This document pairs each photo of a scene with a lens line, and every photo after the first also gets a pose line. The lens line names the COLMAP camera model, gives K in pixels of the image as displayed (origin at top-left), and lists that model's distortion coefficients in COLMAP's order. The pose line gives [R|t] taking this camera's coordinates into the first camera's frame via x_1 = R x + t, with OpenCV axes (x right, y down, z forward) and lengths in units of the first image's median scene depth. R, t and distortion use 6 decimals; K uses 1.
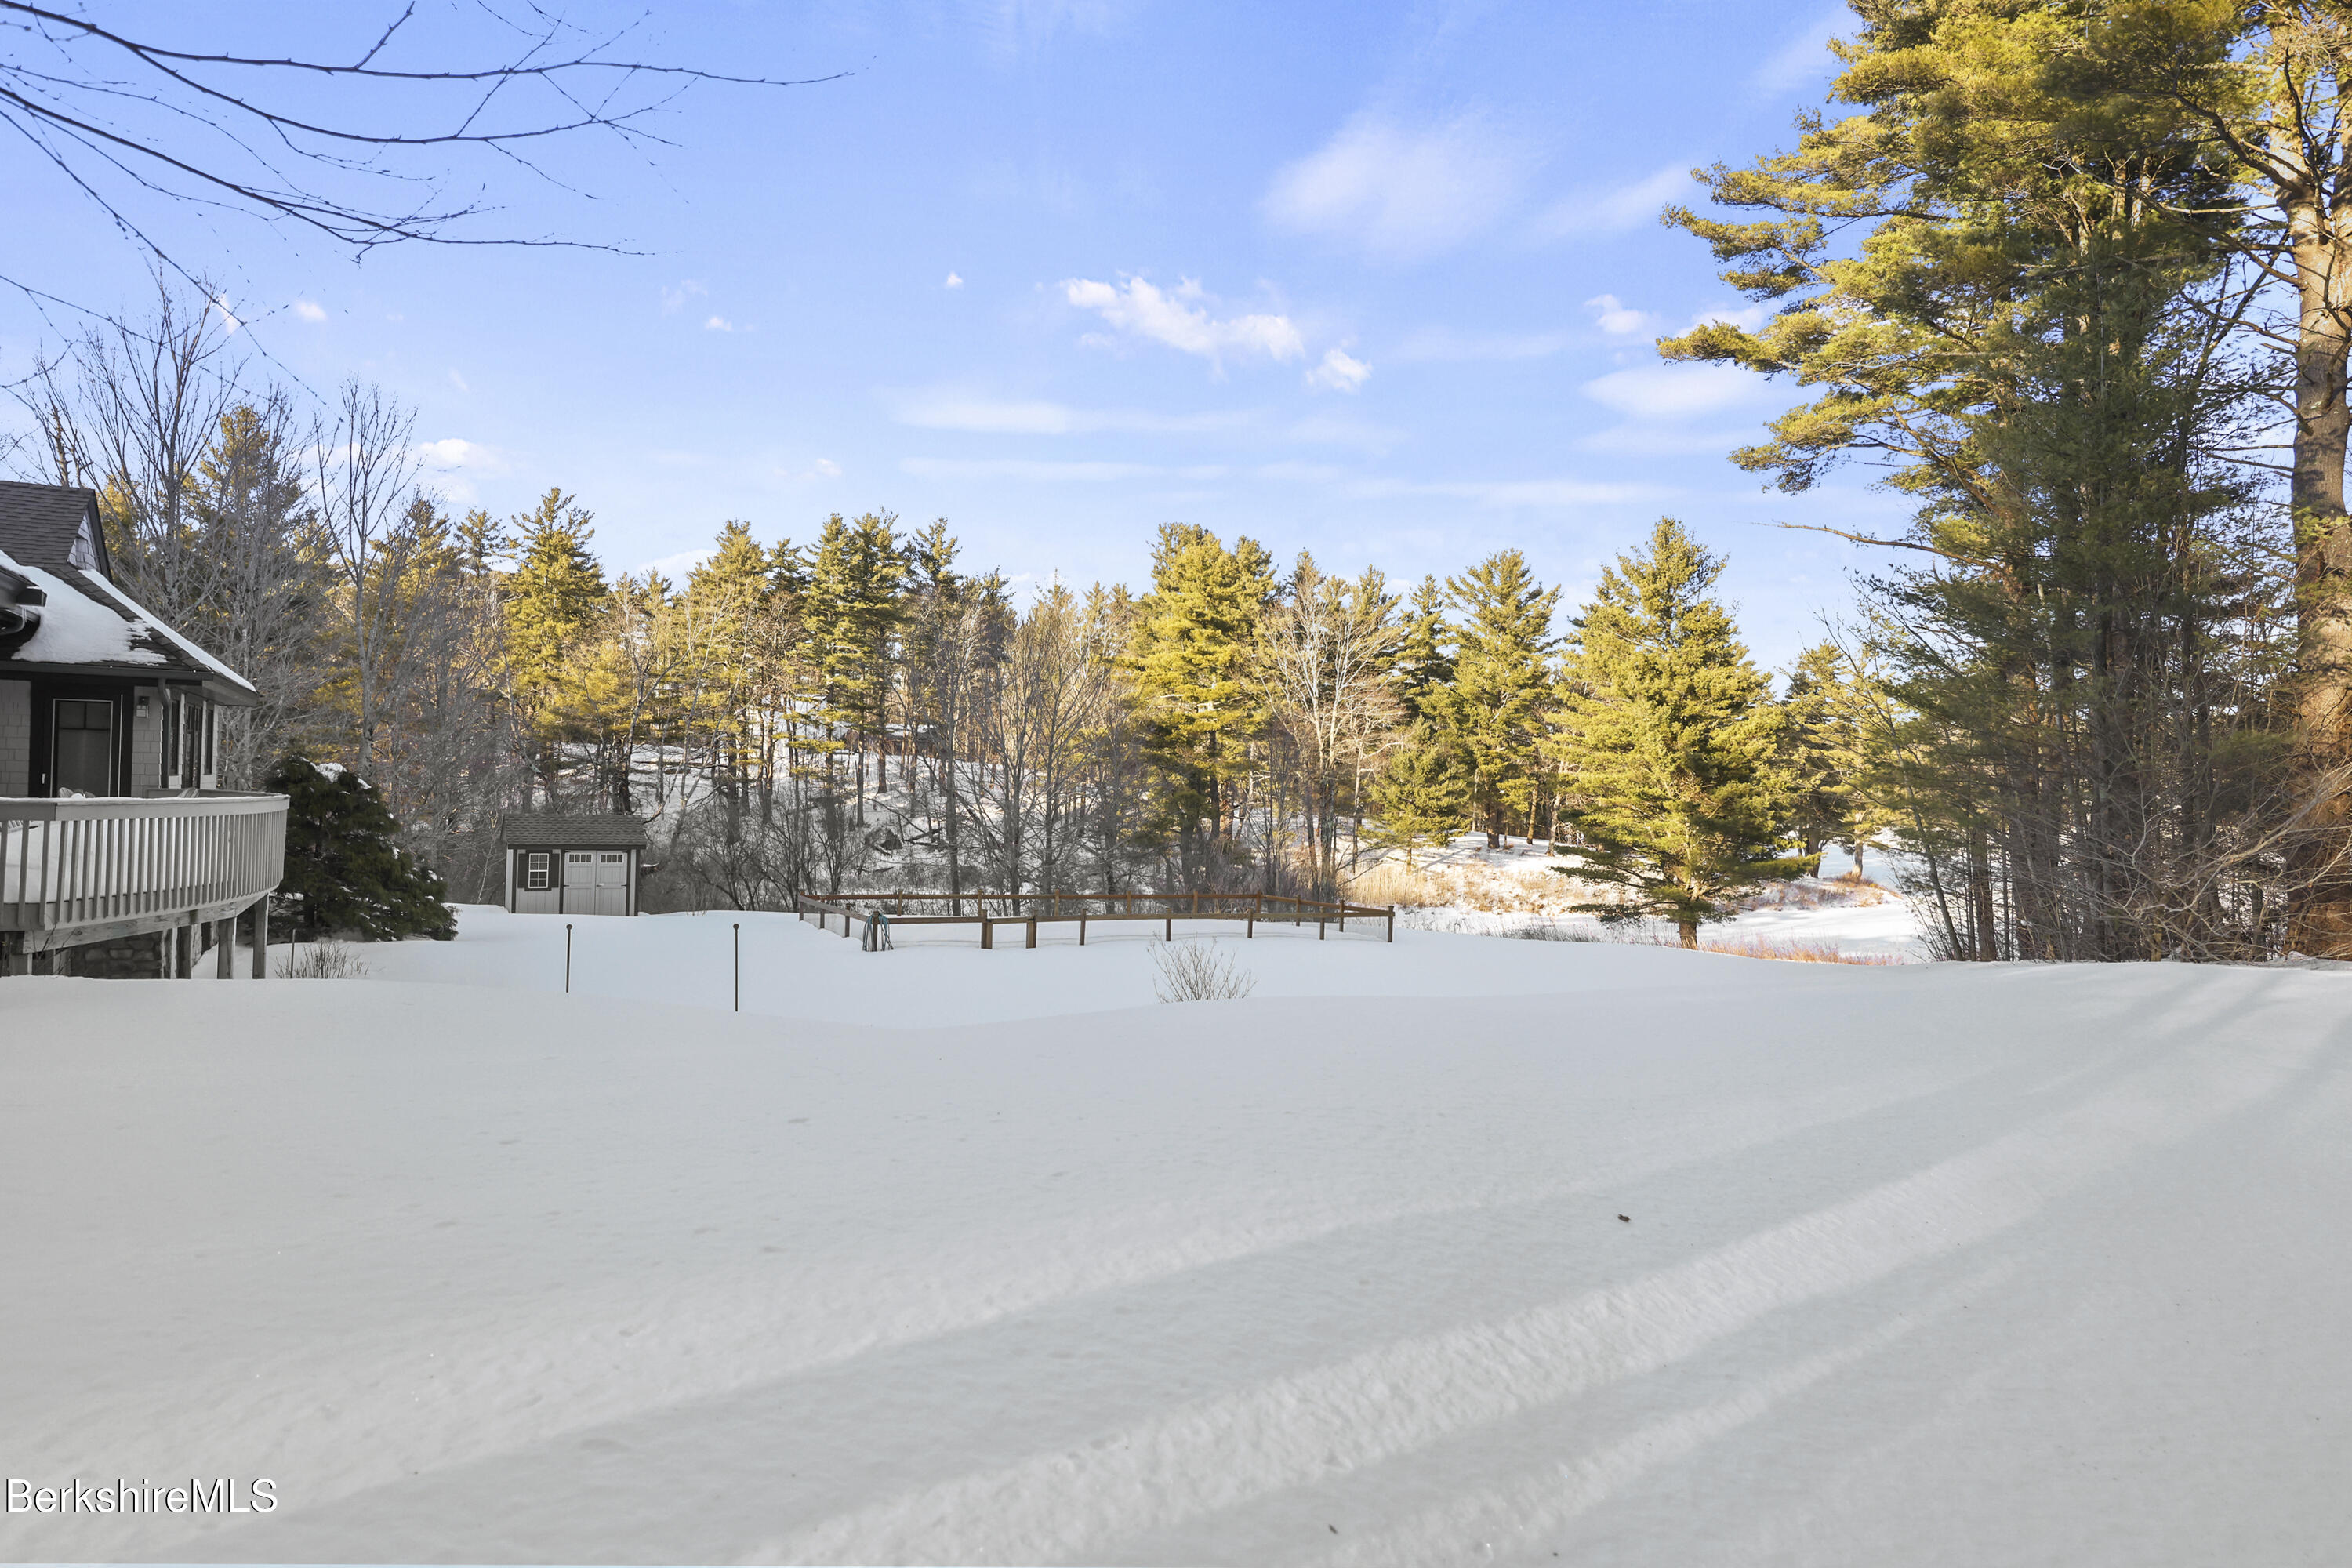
lens RADIAL K [[1284.1, 0, 1176.3], [0, 1284.1, 778.8], [0, 0, 1]] dist [-0.000794, 0.000013]
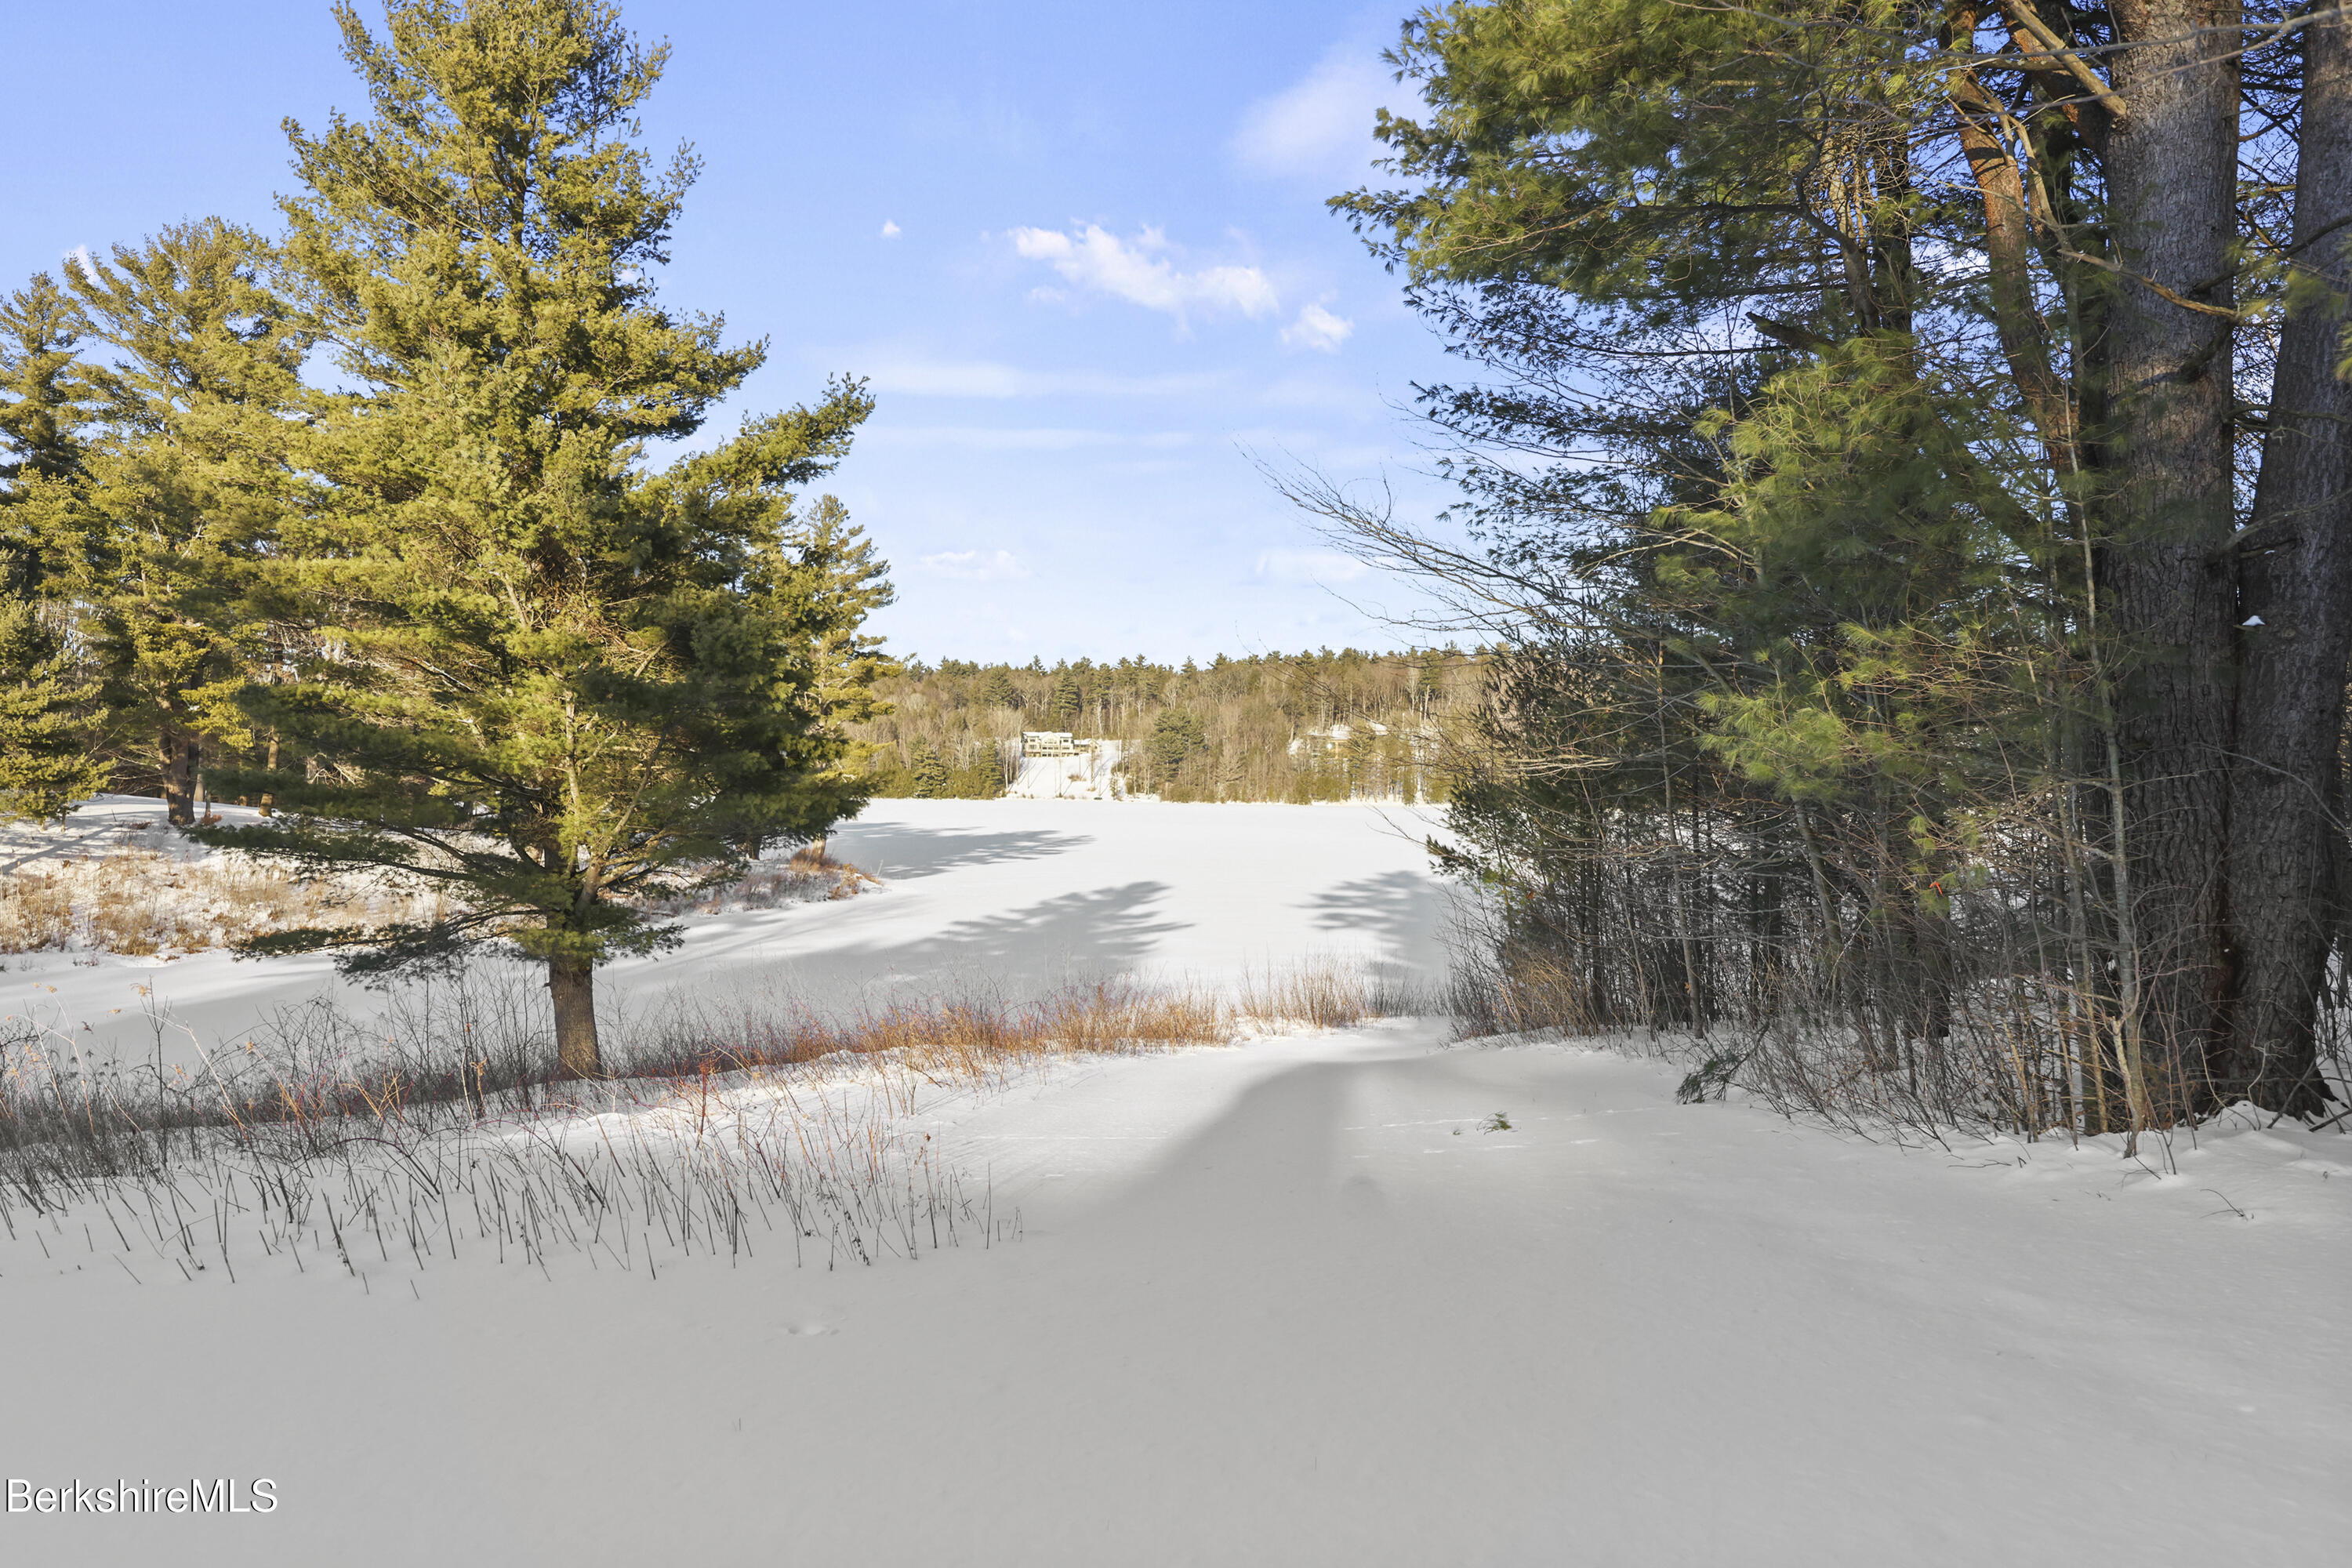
lens RADIAL K [[1758.6, 0, 1168.6], [0, 1758.6, 776.9], [0, 0, 1]] dist [-0.002161, 0.009642]
pose [[0.756988, -0.015196, 0.653252, 0.102853], [0.001928, 0.999777, 0.021023, 0.024956], [-0.653426, -0.014655, 0.756848, 0.263199]]
